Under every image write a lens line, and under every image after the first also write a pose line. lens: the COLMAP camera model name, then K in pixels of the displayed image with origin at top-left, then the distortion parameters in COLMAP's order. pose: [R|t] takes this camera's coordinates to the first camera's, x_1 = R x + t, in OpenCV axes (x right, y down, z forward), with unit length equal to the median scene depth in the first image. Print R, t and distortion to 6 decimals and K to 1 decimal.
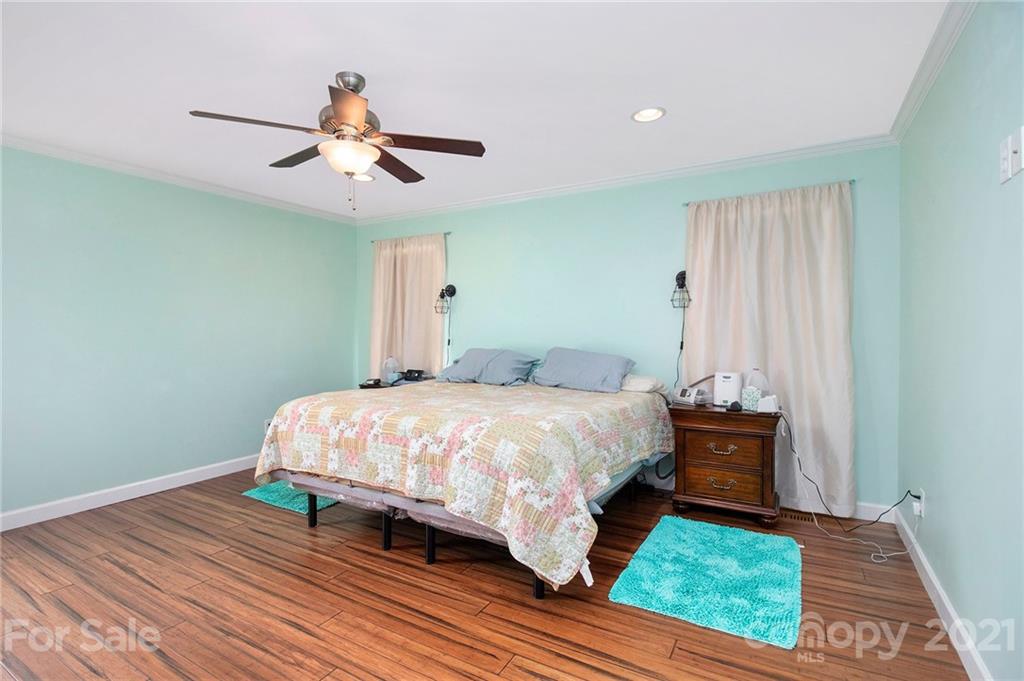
lens RADIAL K [[468.8, 0, 512.0], [0, 468.8, 340.5], [0, 0, 1]] dist [0.016109, 0.000040]
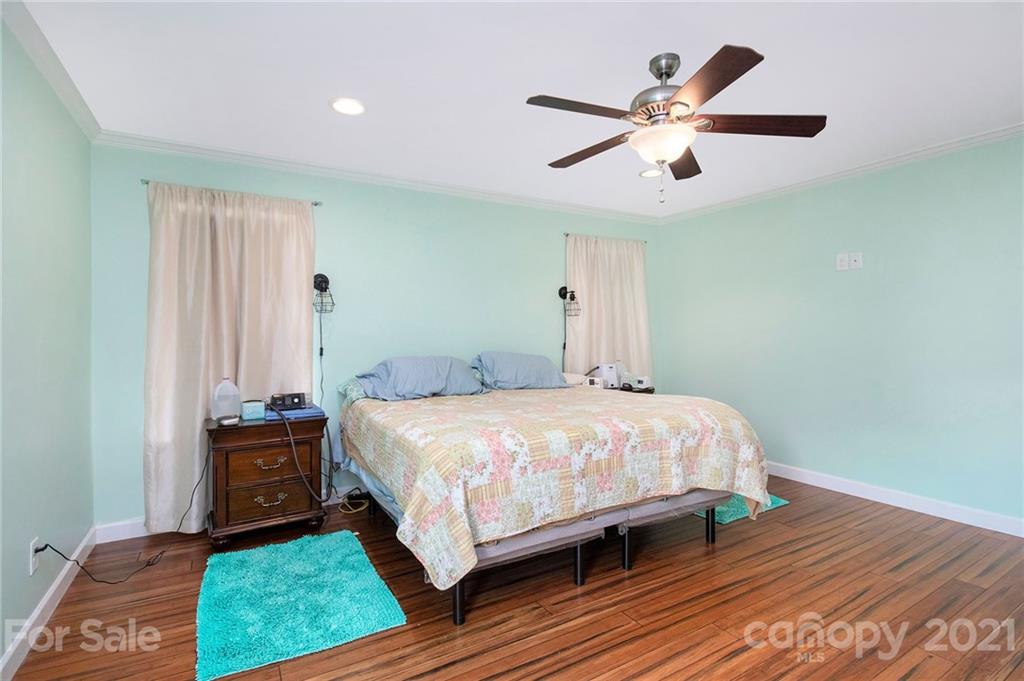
lens RADIAL K [[494.8, 0, 500.1], [0, 494.8, 327.6], [0, 0, 1]] dist [0.002082, -0.000238]
pose [[0.516129, 0.006101, 0.856489, -1.129327], [0.027900, 0.999324, -0.023931, -0.015174], [-0.856056, 0.036248, 0.515610, 0.637029]]
